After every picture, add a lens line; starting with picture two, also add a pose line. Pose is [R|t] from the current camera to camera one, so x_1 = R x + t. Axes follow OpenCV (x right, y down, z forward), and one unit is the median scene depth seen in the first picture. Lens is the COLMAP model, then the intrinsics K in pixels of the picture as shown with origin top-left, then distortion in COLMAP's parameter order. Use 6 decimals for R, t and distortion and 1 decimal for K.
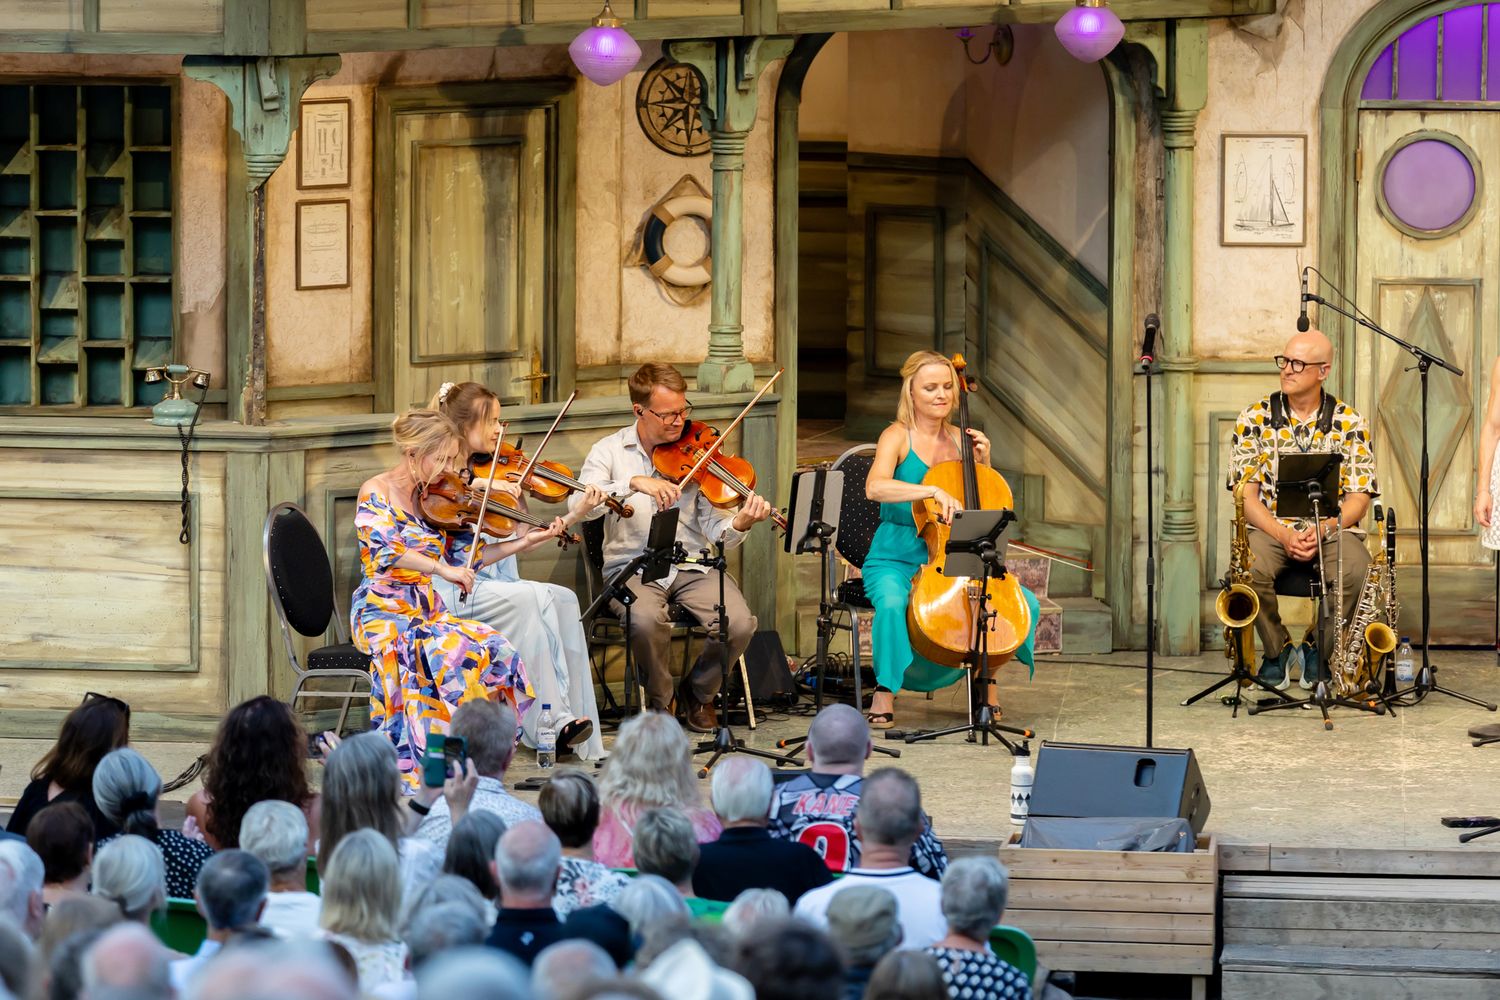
lens RADIAL K [[9568.6, 0, 737.9], [0, 9568.6, 508.6], [0, 0, 1]] dist [0.292086, 0.000000]
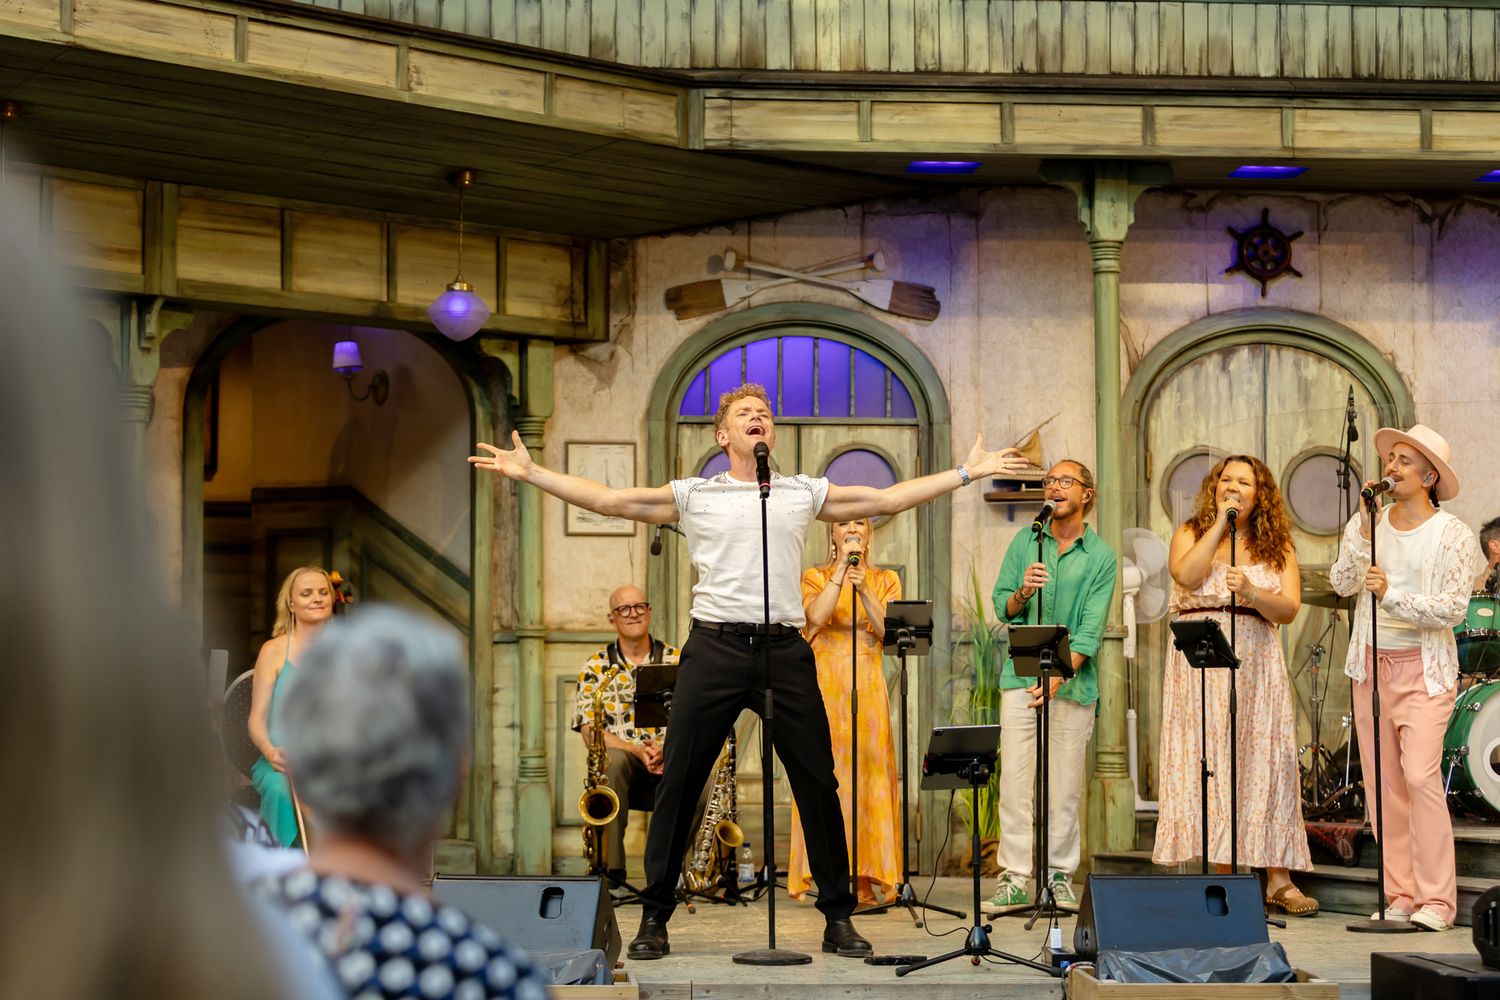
lens RADIAL K [[3150.7, 0, 743.8], [0, 3150.7, 513.6], [0, 0, 1]] dist [0.065468, 0.000000]
pose [[0.988787, 0.004086, 0.149279, 0.013892], [0.021611, 0.985188, -0.170109, 0.037129], [-0.147763, 0.171428, 0.974053, 0.615977]]
